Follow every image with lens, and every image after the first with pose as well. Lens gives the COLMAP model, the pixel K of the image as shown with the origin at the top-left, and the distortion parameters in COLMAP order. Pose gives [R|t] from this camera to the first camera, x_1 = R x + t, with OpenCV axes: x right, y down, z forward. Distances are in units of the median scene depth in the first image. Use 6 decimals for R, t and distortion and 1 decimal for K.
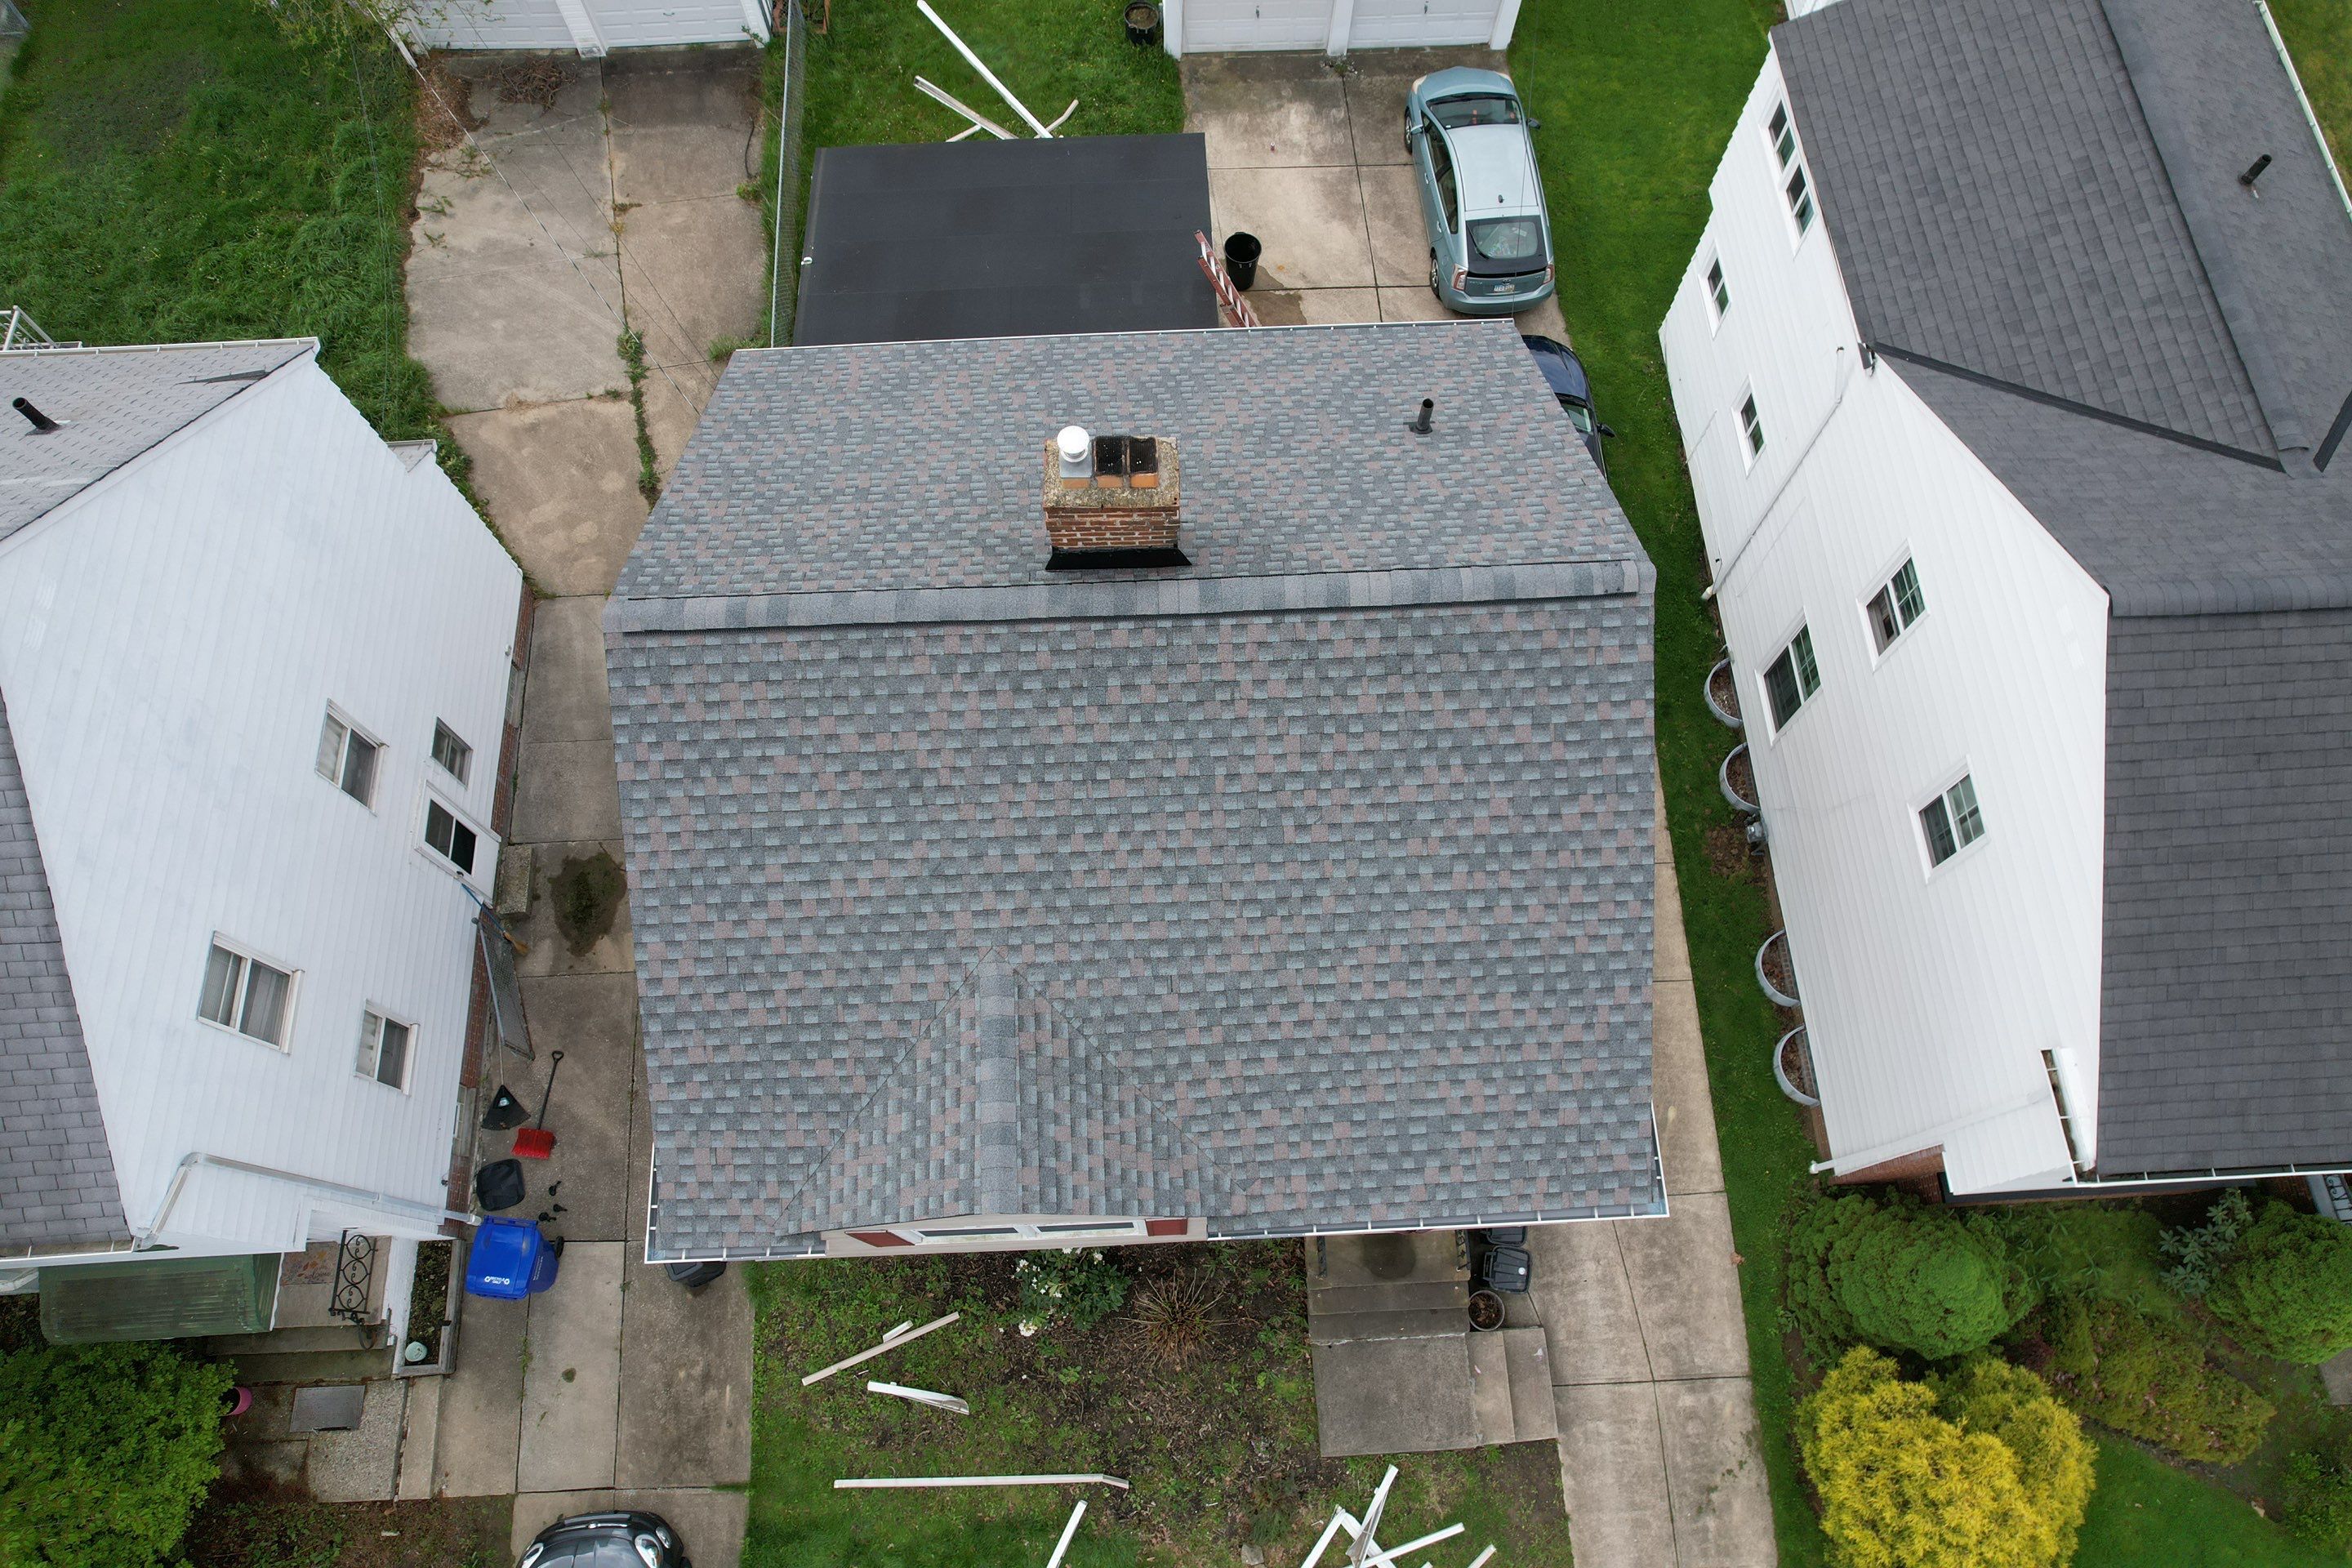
lens RADIAL K [[1497.8, 0, 1175.8], [0, 1497.8, 784.3], [0, 0, 1]] dist [-0.075245, 0.065296]
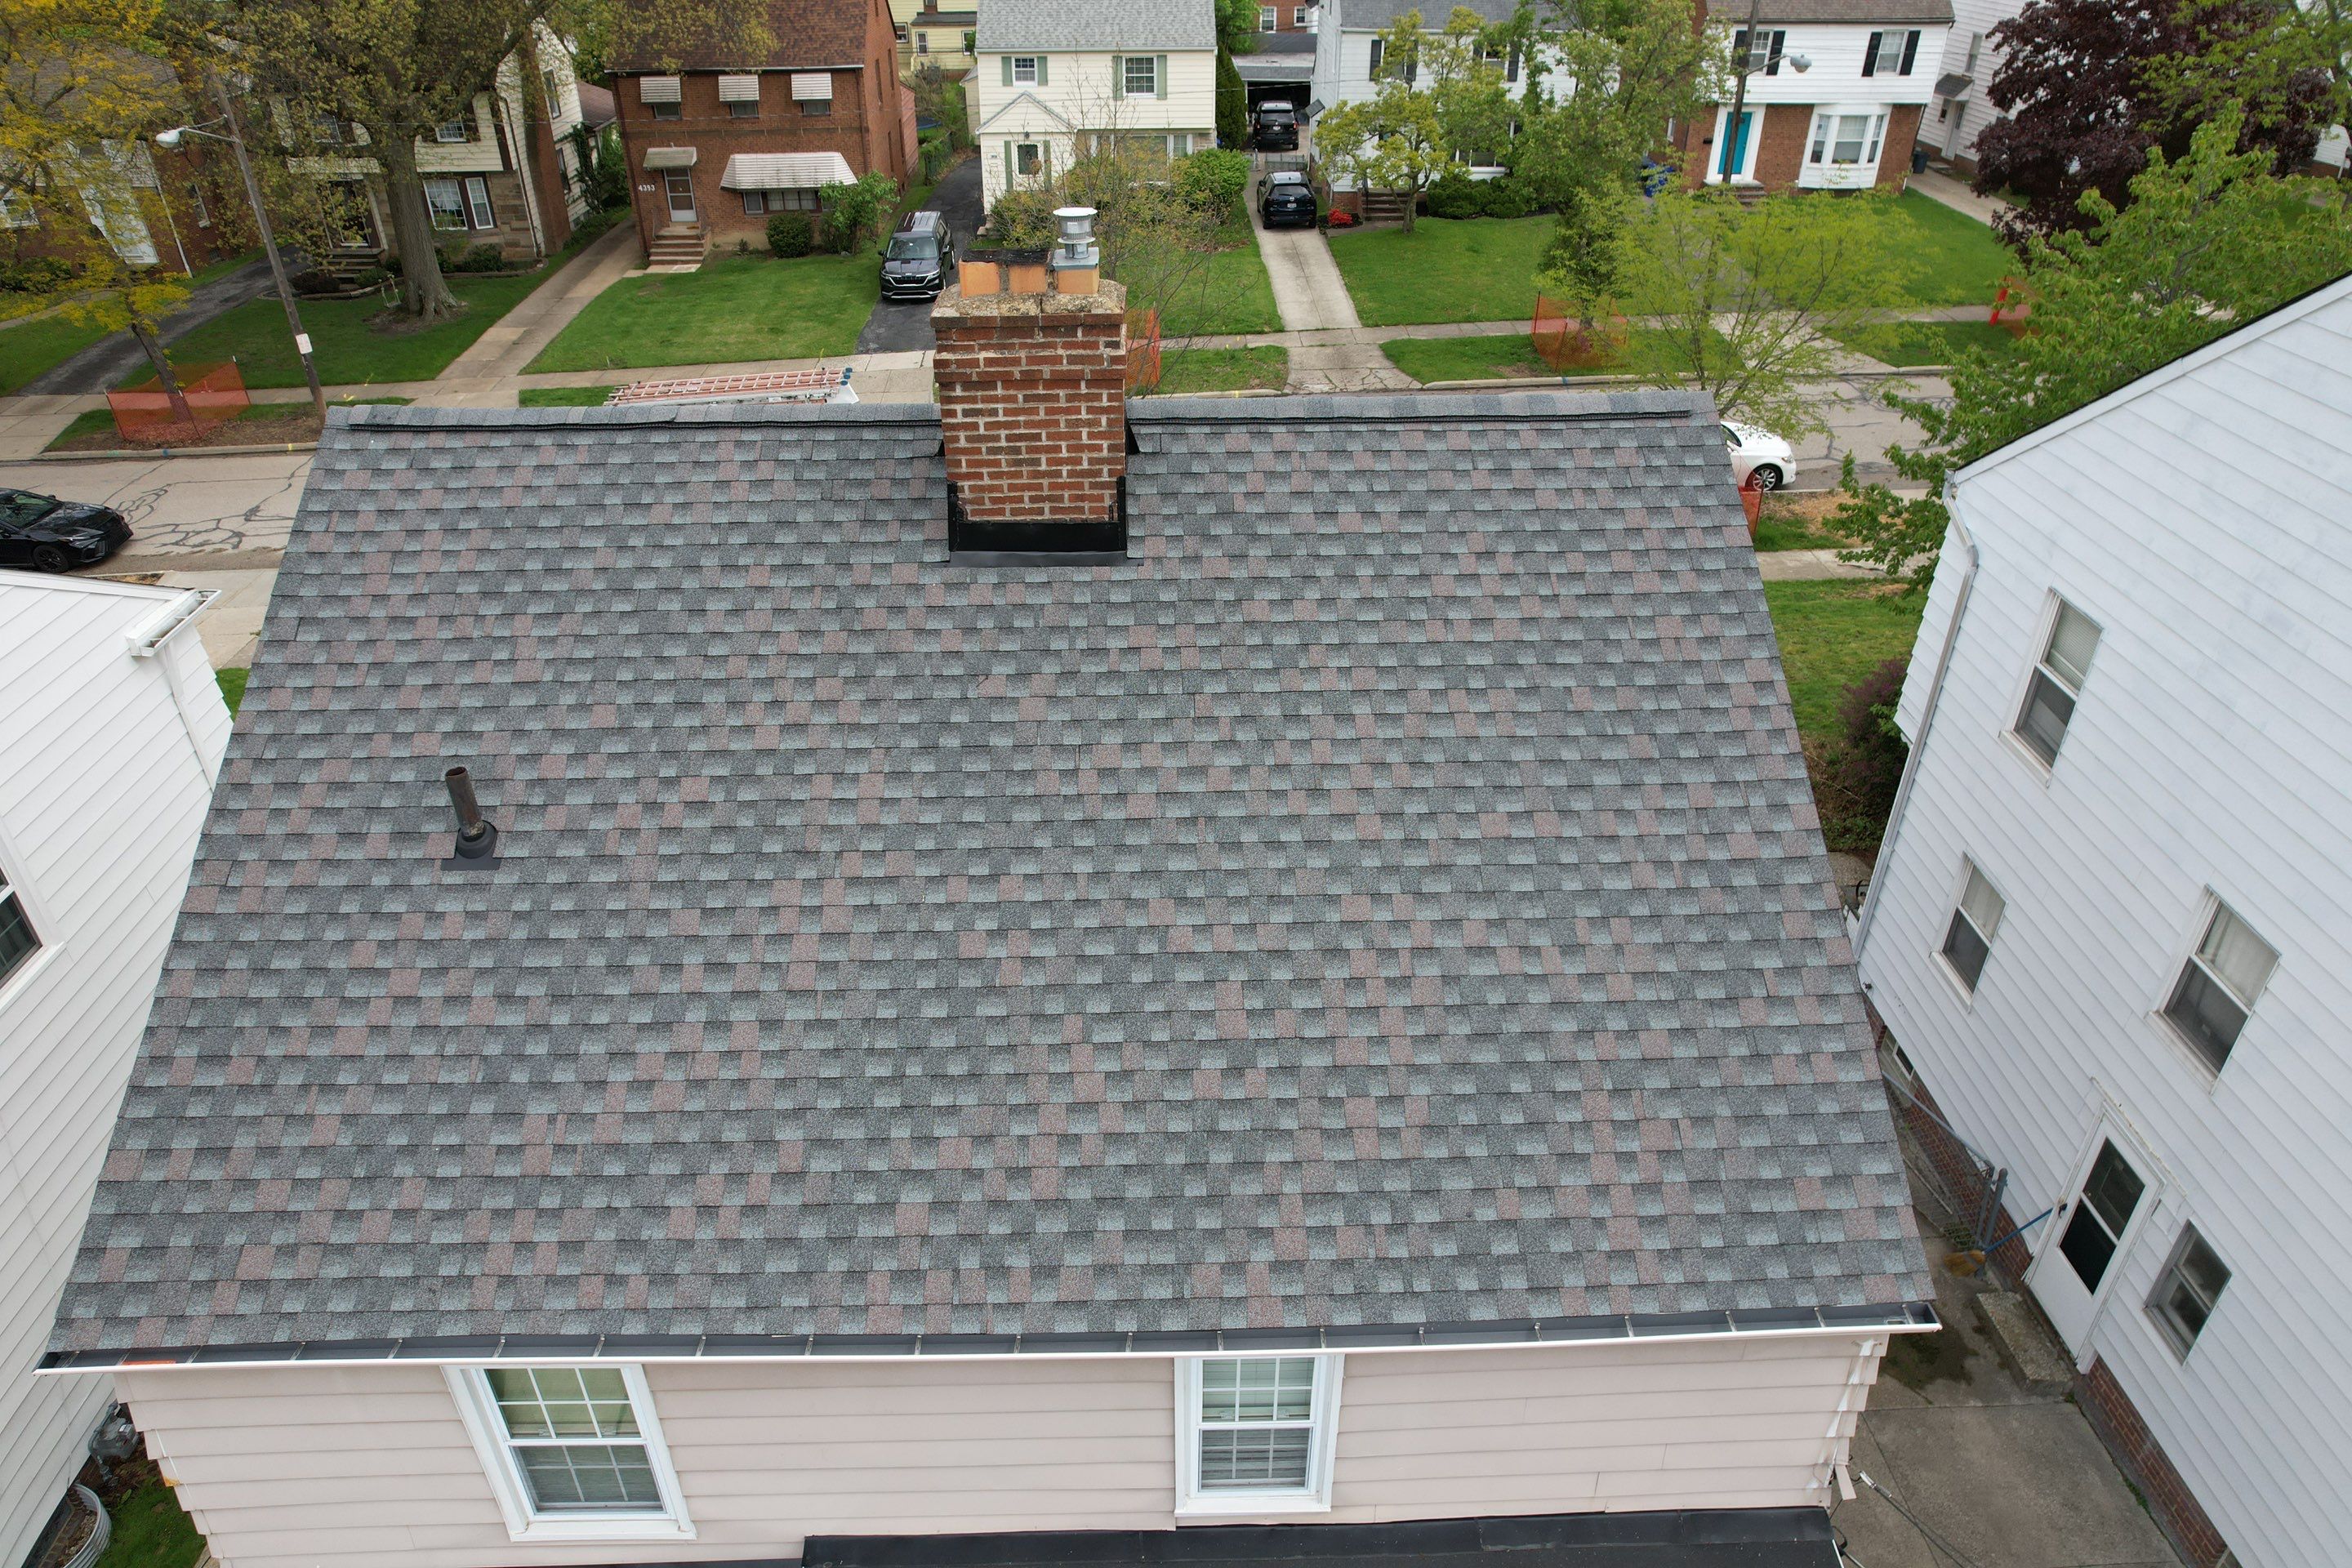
lens RADIAL K [[1497.8, 0, 1173.6], [0, 1497.8, 785.0], [0, 0, 1]] dist [-0.075245, 0.065296]
pose [[-0.999925, -0.003416, 0.011751, -0.079270], [0.012187, -0.191008, 0.981513, -0.621182], [-0.001109, 0.981583, 0.191035, 0.716508]]
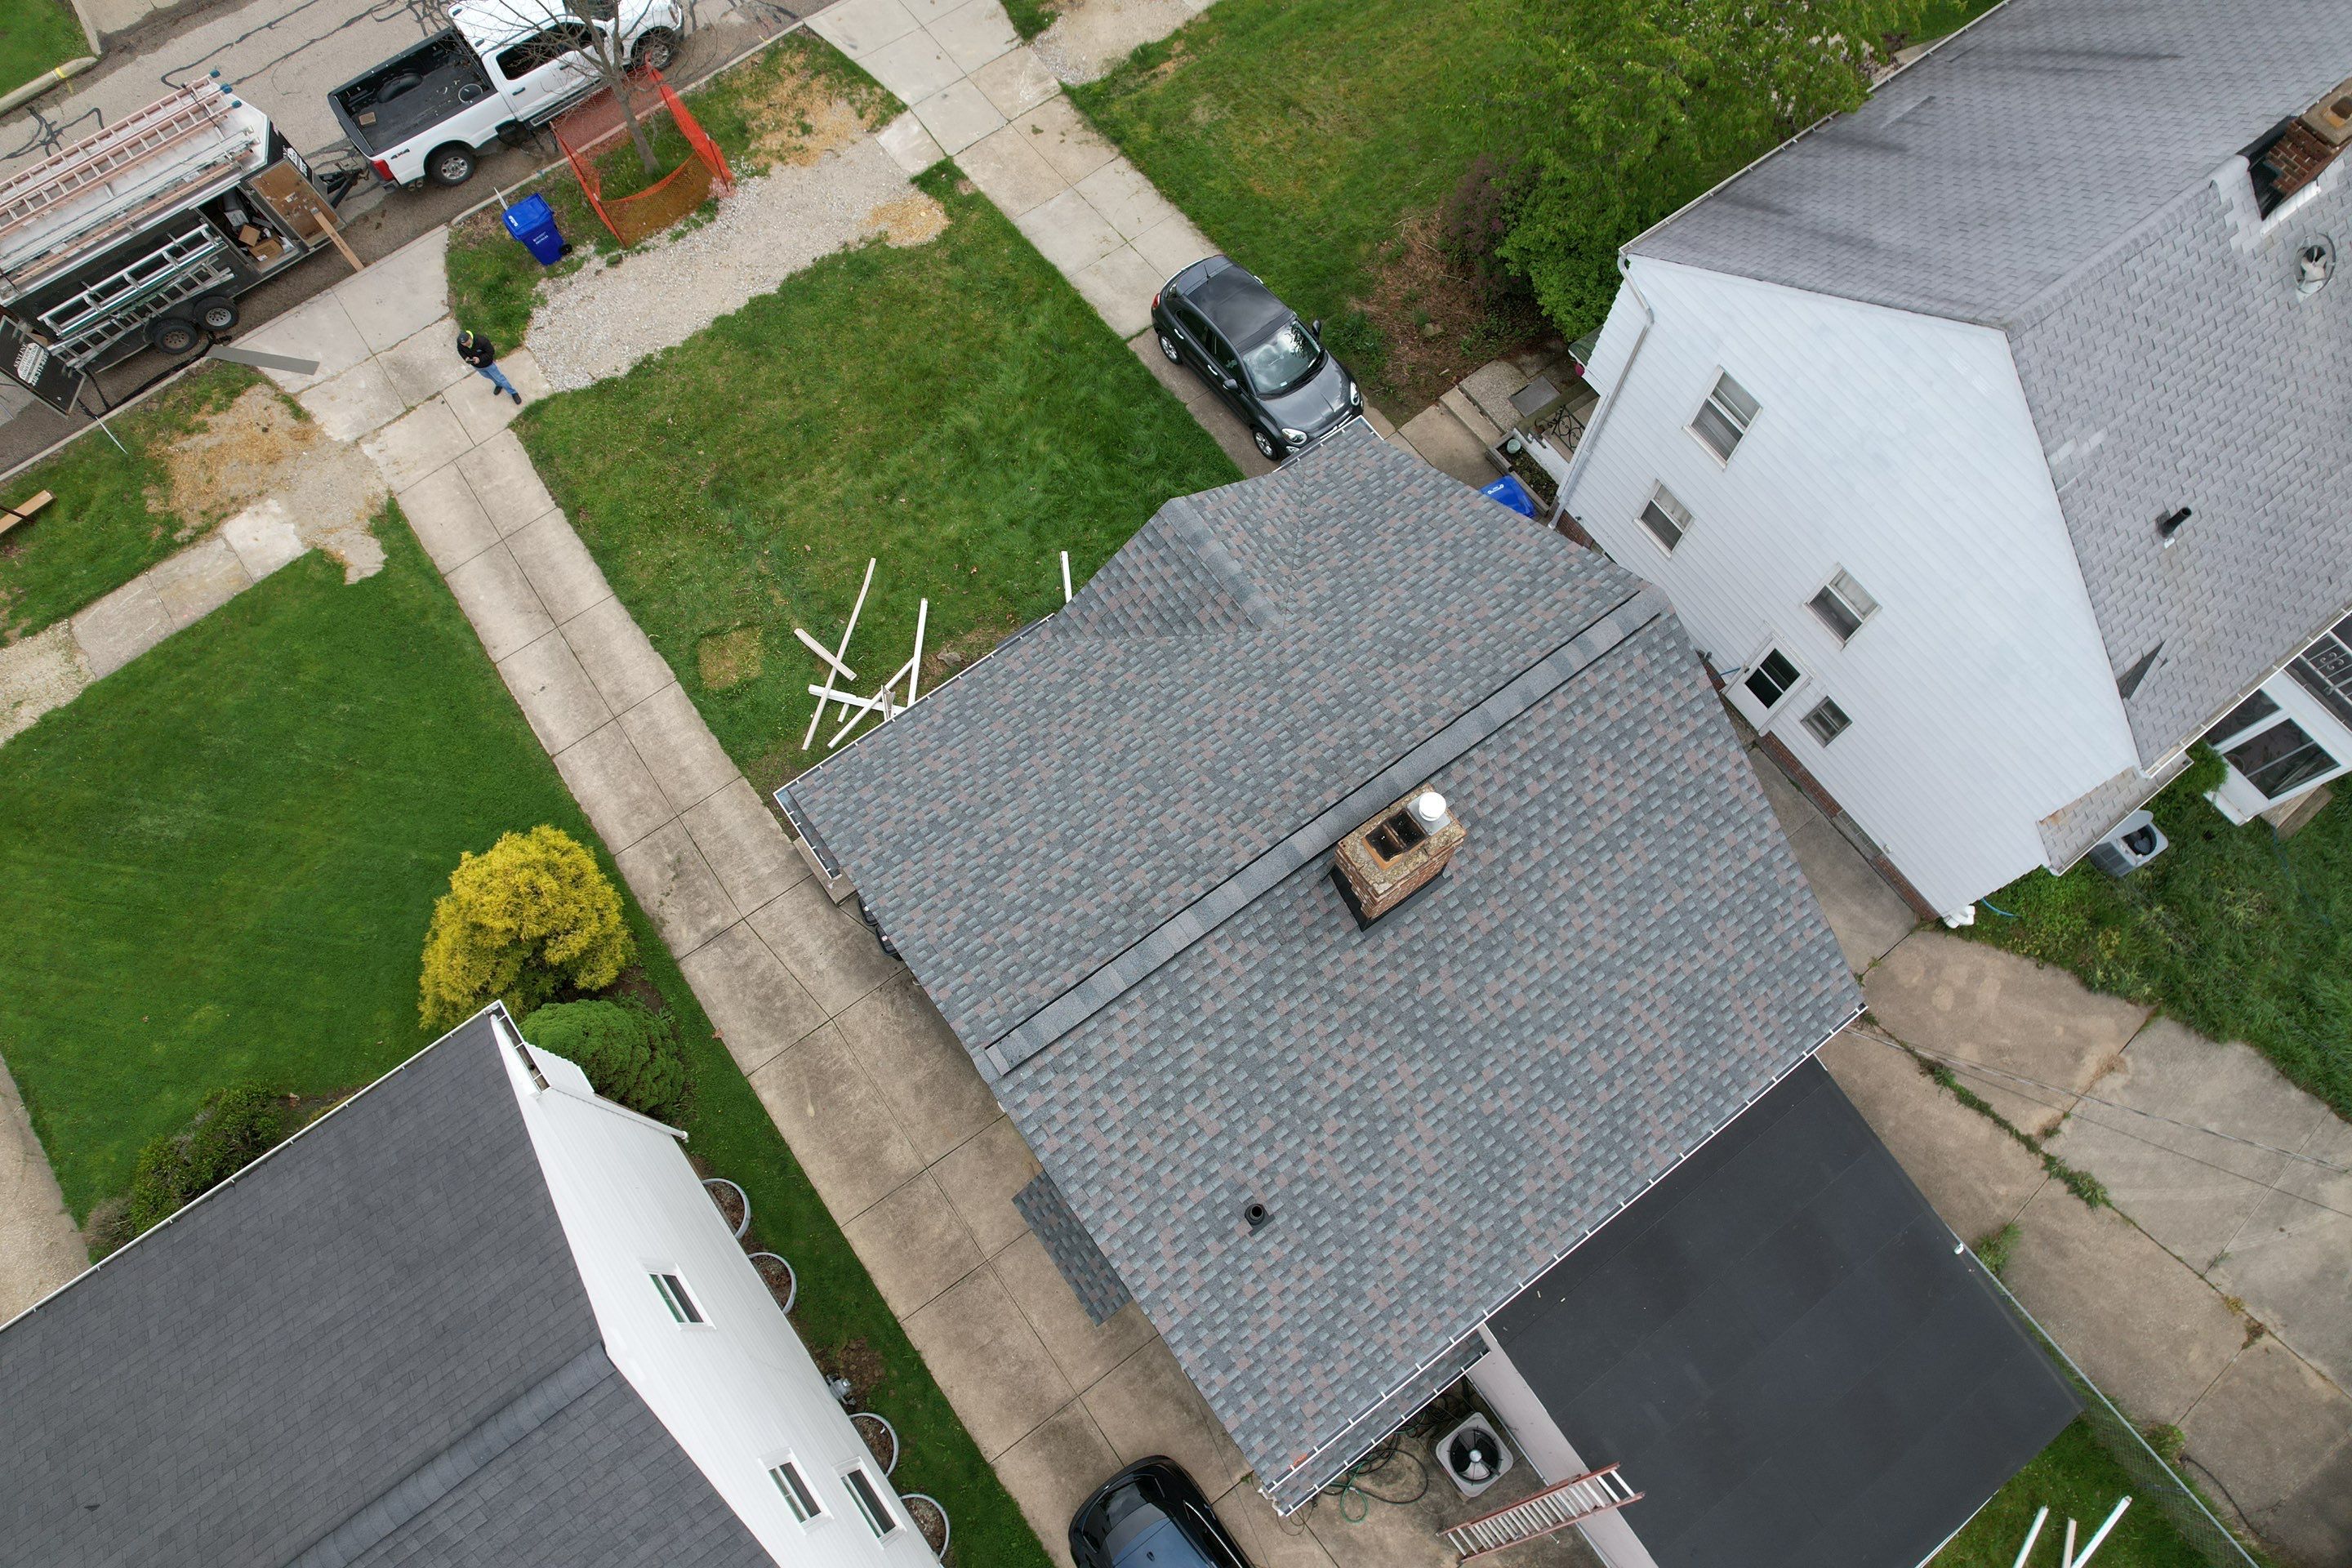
lens RADIAL K [[1497.8, 0, 1178.8], [0, 1497.8, 791.7], [0, 0, 1]] dist [-0.075245, 0.065296]
pose [[-0.833624, 0.519909, -0.186457, 0.203312], [-0.514141, -0.607080, 0.605898, -0.536513], [0.201818, 0.600957, 0.773383, 0.012221]]
